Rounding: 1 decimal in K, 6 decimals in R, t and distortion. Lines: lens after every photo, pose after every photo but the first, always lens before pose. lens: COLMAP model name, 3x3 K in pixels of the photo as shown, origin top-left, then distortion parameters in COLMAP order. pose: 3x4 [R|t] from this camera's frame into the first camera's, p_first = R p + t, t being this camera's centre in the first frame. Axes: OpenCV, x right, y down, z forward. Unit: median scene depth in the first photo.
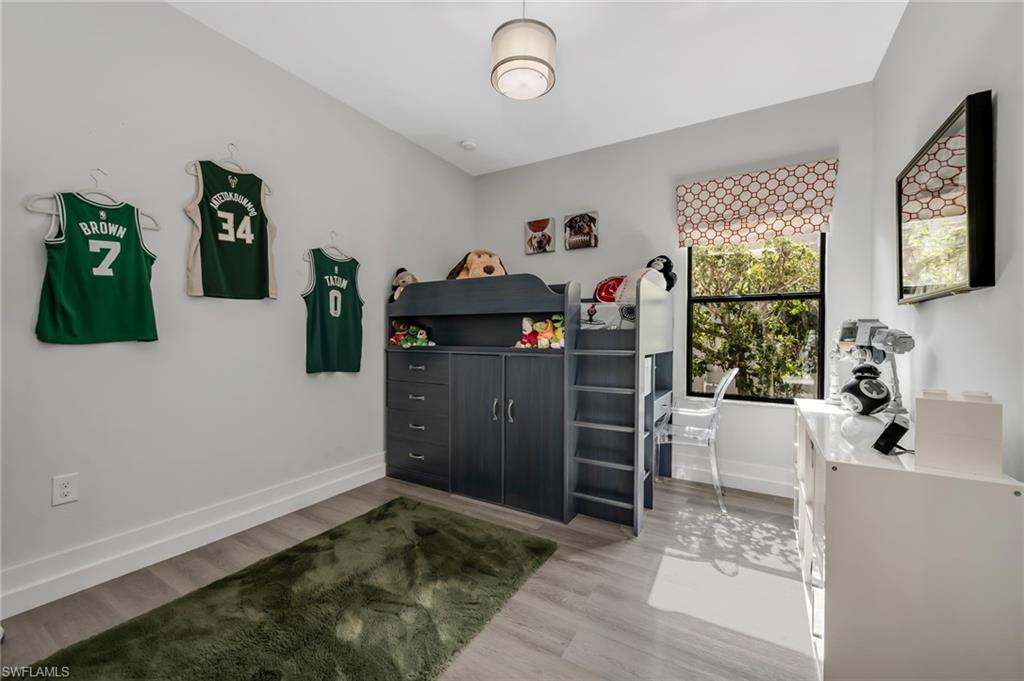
lens RADIAL K [[410.4, 0, 507.6], [0, 410.4, 340.9], [0, 0, 1]] dist [0.000325, 0.000164]
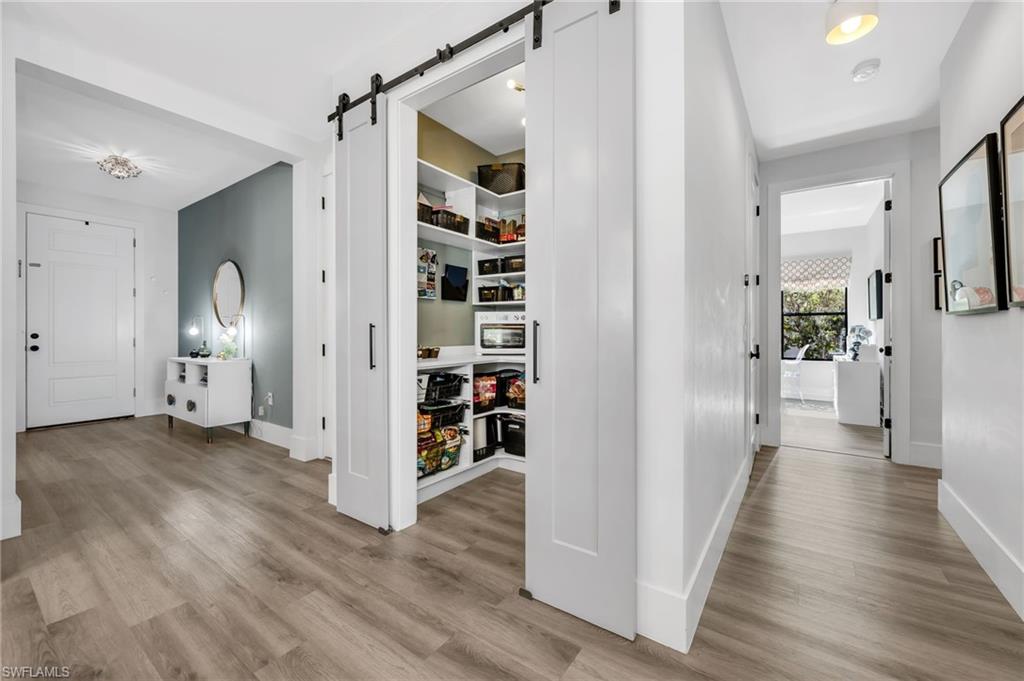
lens RADIAL K [[410.4, 0, 512.6], [0, 410.4, 332.3], [0, 0, 1]] dist [0.000325, 0.000164]
pose [[0.997460, -0.010599, -0.070442, -0.856453], [0.009872, 0.999894, -0.010655, 0.000531], [0.070548, 0.009933, 0.997459, -1.302990]]
